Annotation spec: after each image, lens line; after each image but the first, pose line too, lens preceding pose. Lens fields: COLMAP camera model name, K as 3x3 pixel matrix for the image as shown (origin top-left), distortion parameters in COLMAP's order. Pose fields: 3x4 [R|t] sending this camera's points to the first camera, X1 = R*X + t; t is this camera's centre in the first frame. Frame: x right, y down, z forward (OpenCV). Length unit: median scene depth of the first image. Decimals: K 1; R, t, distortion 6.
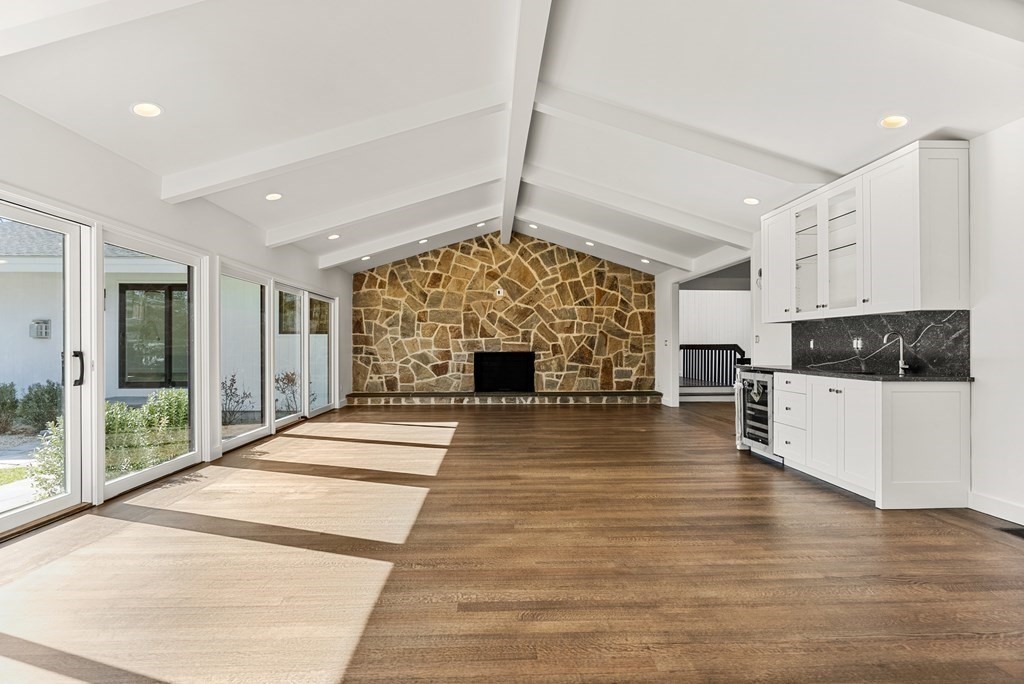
lens RADIAL K [[467.6, 0, 509.9], [0, 467.6, 342.9], [0, 0, 1]] dist [-0.006115, 0.002051]
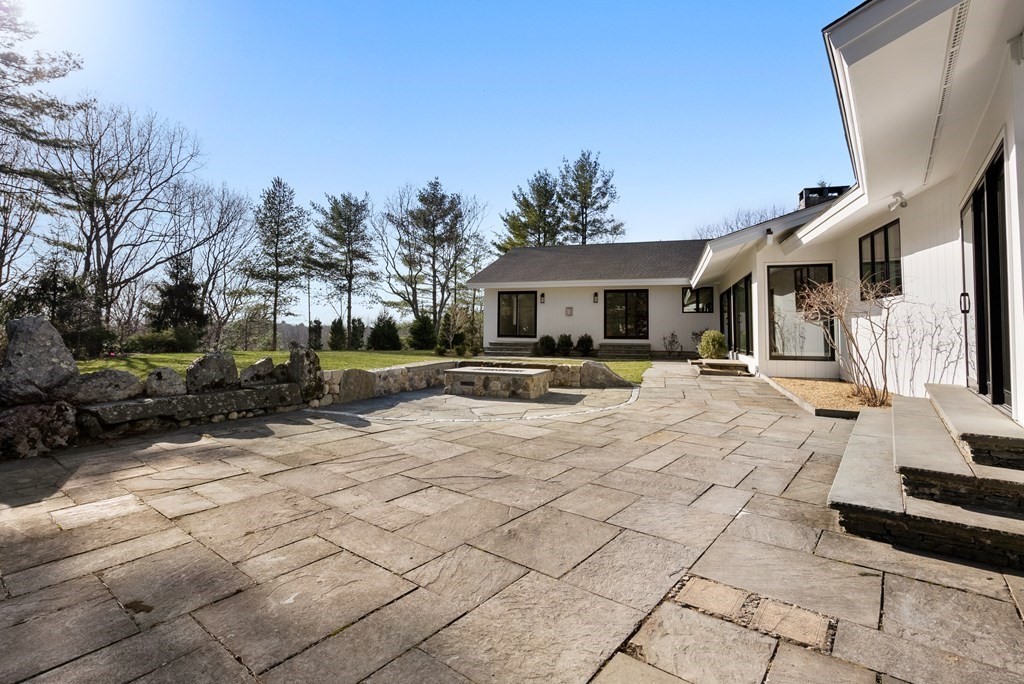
lens RADIAL K [[500.8, 0, 509.5], [0, 500.8, 297.4], [0, 0, 1]] dist [-0.001871, 0.000285]
pose [[0.940764, -0.014868, -0.338737, -0.461189], [-0.007657, 0.997852, -0.065061, 0.058963], [0.338976, 0.063801, 0.938629, -1.278894]]
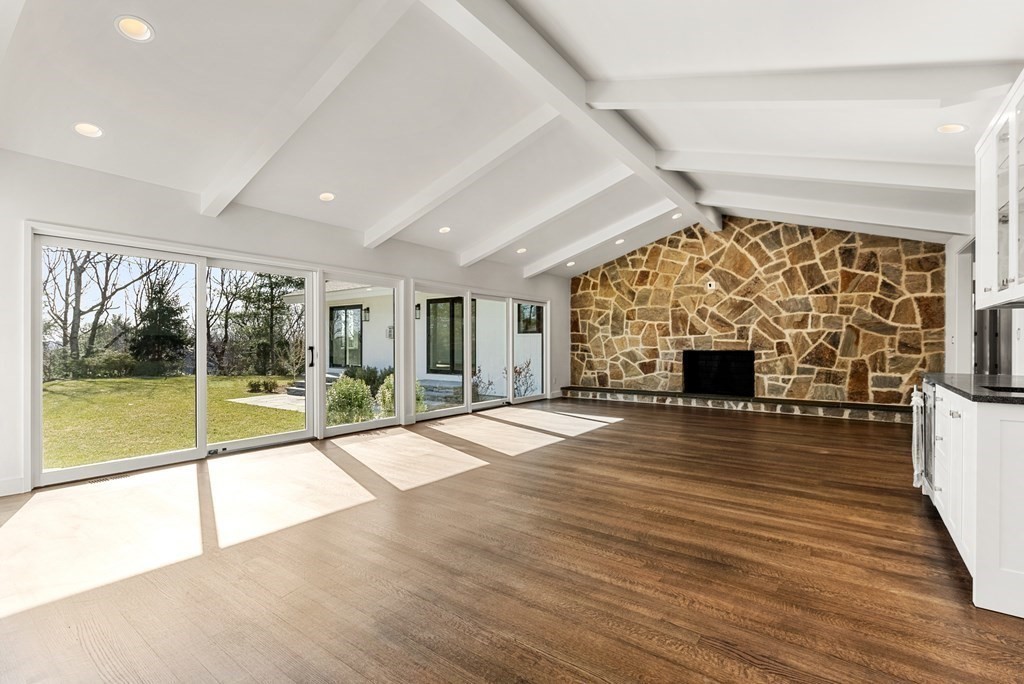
lens RADIAL K [[467.6, 0, 509.9], [0, 467.6, 342.9], [0, 0, 1]] dist [-0.006115, 0.002051]
pose [[0.782992, 0.000381, -0.622032, 0.238728], [0.002440, 0.999990, 0.003684, 0.000140], [0.622027, -0.004402, 0.782984, 0.042608]]
